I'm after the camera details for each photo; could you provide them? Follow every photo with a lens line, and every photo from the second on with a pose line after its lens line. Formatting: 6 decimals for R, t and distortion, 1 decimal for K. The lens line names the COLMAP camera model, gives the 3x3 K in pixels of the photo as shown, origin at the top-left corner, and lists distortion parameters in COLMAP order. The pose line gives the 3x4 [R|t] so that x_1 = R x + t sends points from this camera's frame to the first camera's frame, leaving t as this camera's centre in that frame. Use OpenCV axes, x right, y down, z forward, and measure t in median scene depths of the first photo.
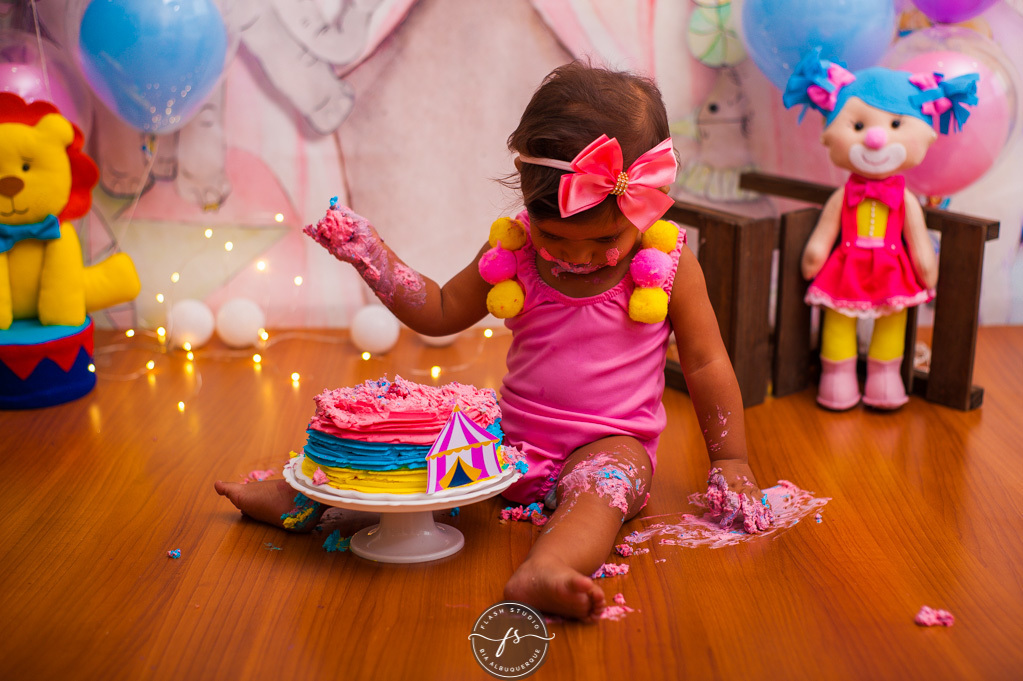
lens RADIAL K [[1559.2, 0, 533.0], [0, 1559.2, 330.9], [0, 0, 1]] dist [-0.096259, 0.000000]
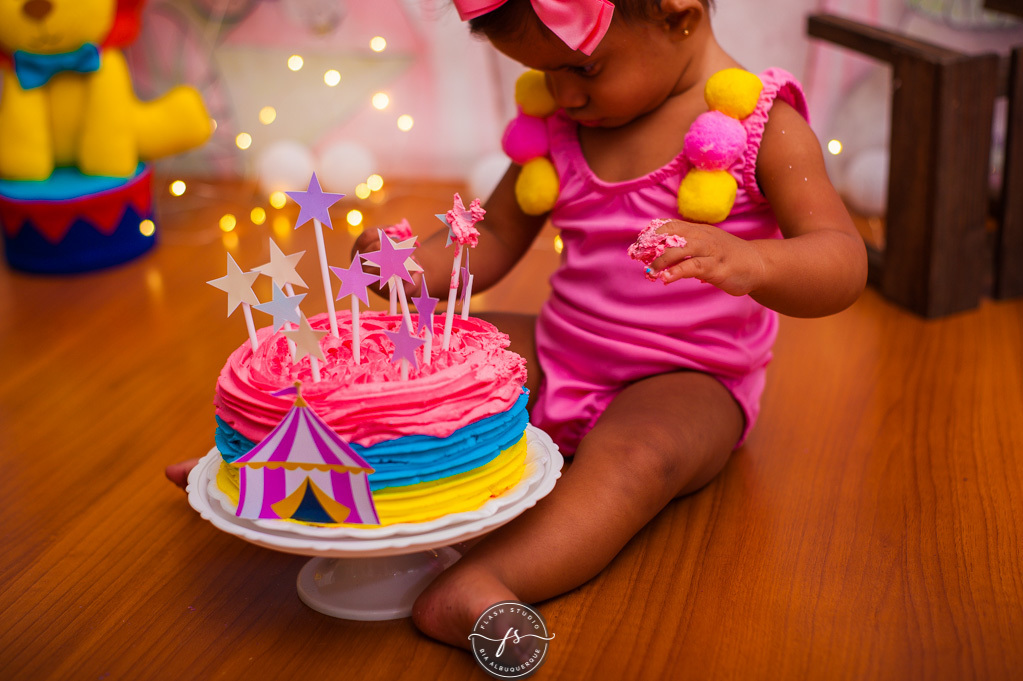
lens RADIAL K [[1559.2, 0, 534.9], [0, 1559.2, 325.8], [0, 0, 1]] dist [-0.096259, 0.000000]
pose [[0.967708, 0.050207, -0.247025, 0.125718], [-0.021479, 0.992824, 0.117643, -0.026581], [0.251159, -0.108538, 0.961841, 0.253560]]
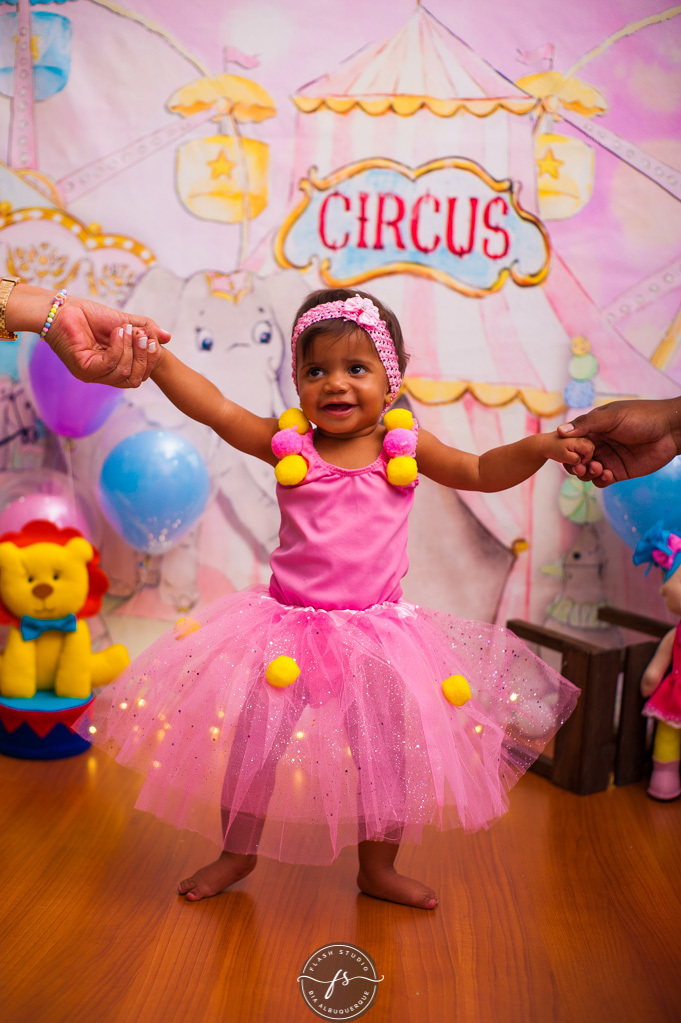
lens RADIAL K [[1421.9, 0, 328.6], [0, 1421.9, 517.3], [0, 0, 1]] dist [-0.081812, 0.000000]
pose [[0.997171, 0.054244, -0.052035, -0.033288], [-0.060359, 0.990416, -0.124232, -0.018736], [0.044797, 0.127021, 0.990888, -0.201834]]
